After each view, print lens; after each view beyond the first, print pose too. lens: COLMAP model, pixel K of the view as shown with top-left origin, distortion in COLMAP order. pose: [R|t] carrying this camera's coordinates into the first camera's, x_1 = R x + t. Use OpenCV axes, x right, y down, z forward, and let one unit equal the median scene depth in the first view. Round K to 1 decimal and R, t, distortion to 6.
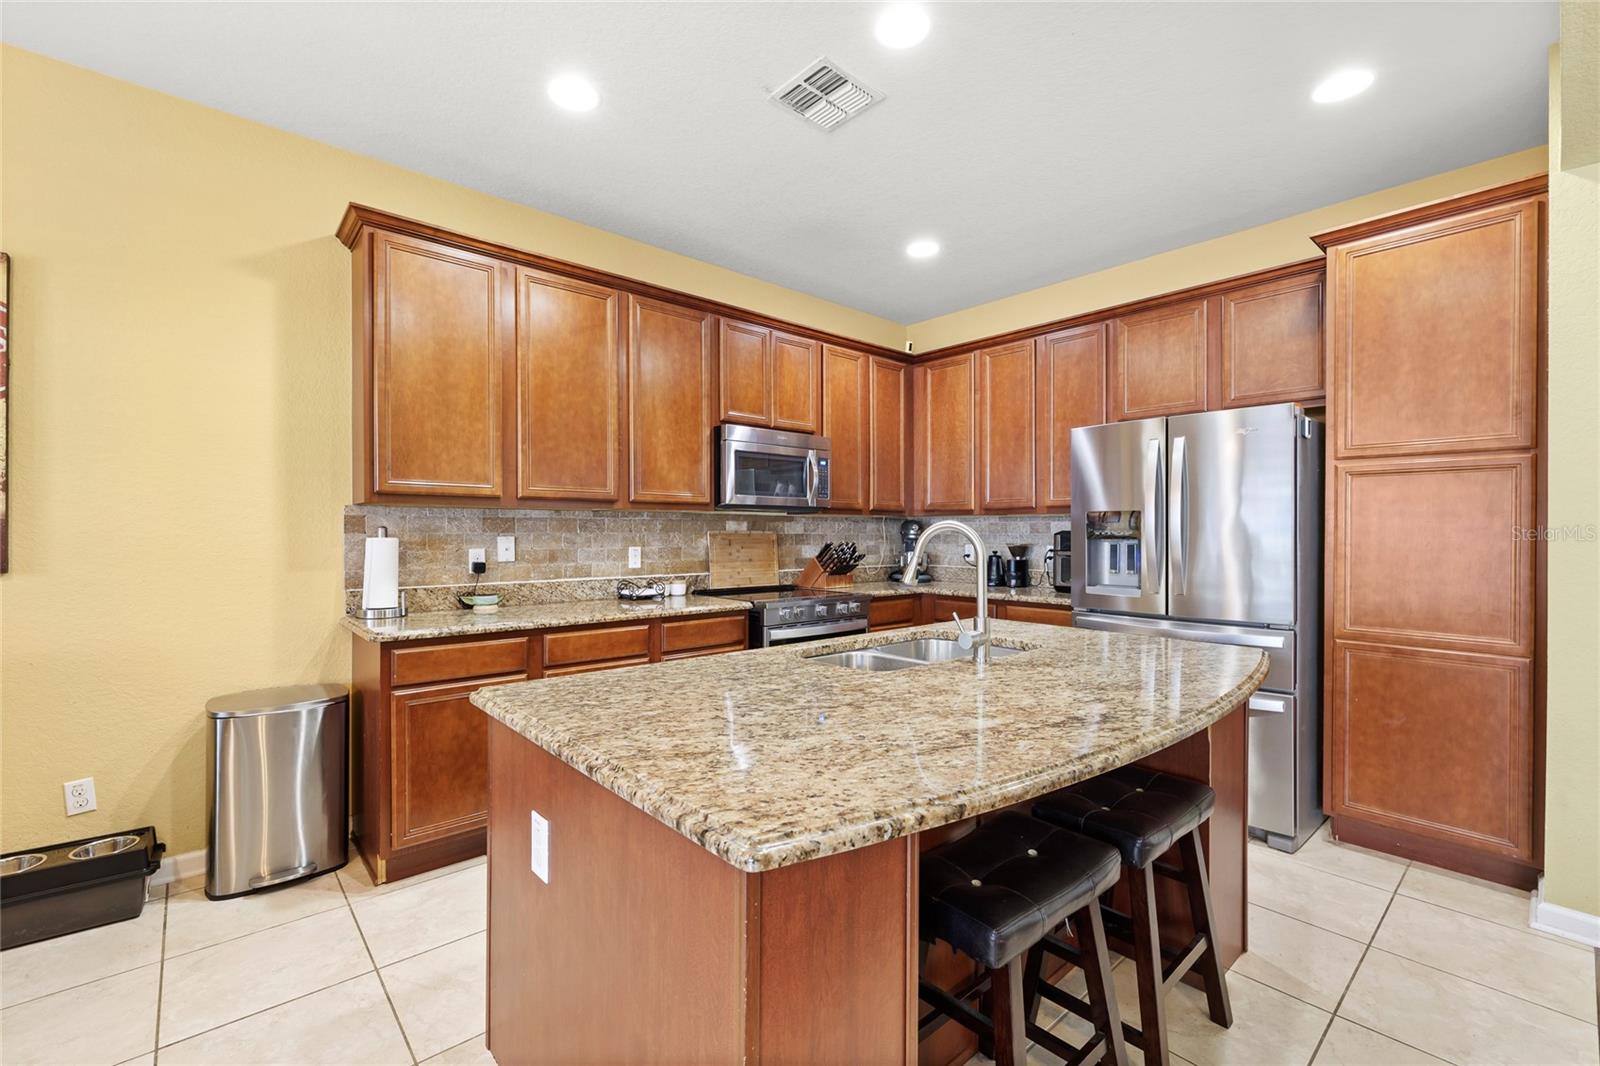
lens RADIAL K [[688.3, 0, 800.0], [0, 688.3, 533.0], [0, 0, 1]] dist [0.001712, 0.000269]
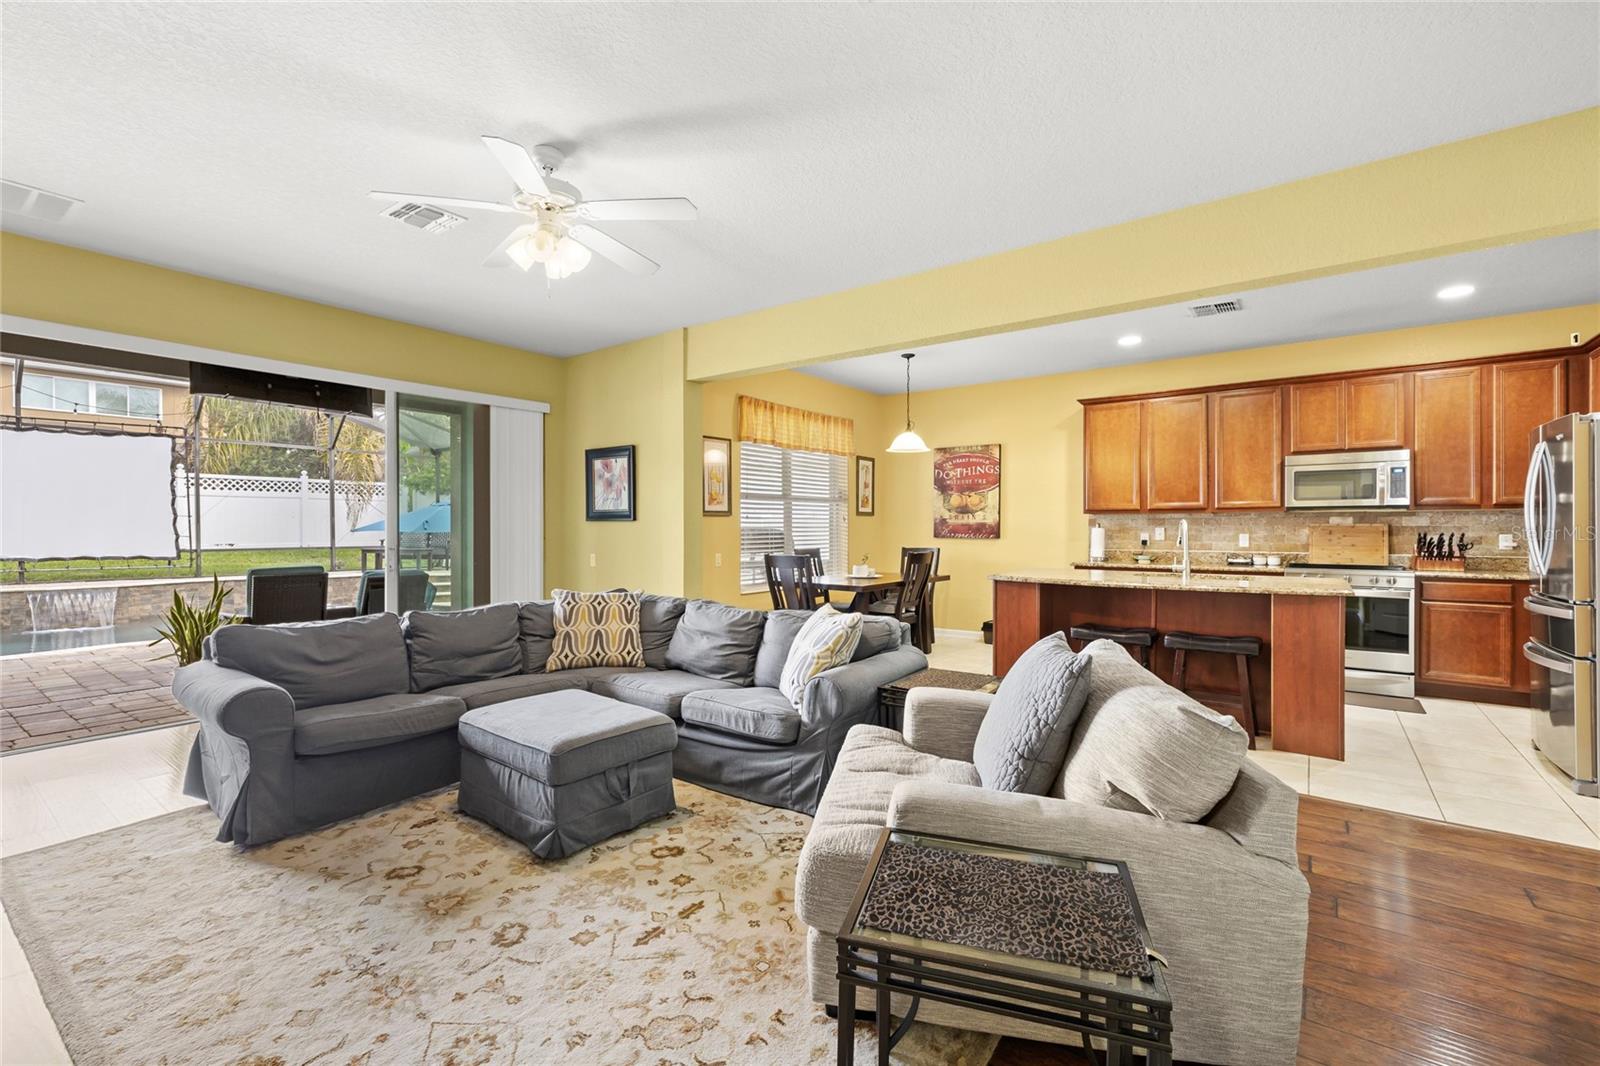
lens RADIAL K [[701.3, 0, 791.0], [0, 701.3, 533.7], [0, 0, 1]] dist [0.001703, 0.000471]
pose [[0.203996, 0.005932, -0.978954, 1.248451], [-0.001428, 0.999982, 0.005762, 0.011584], [0.978971, 0.000223, 0.204001, -0.436258]]
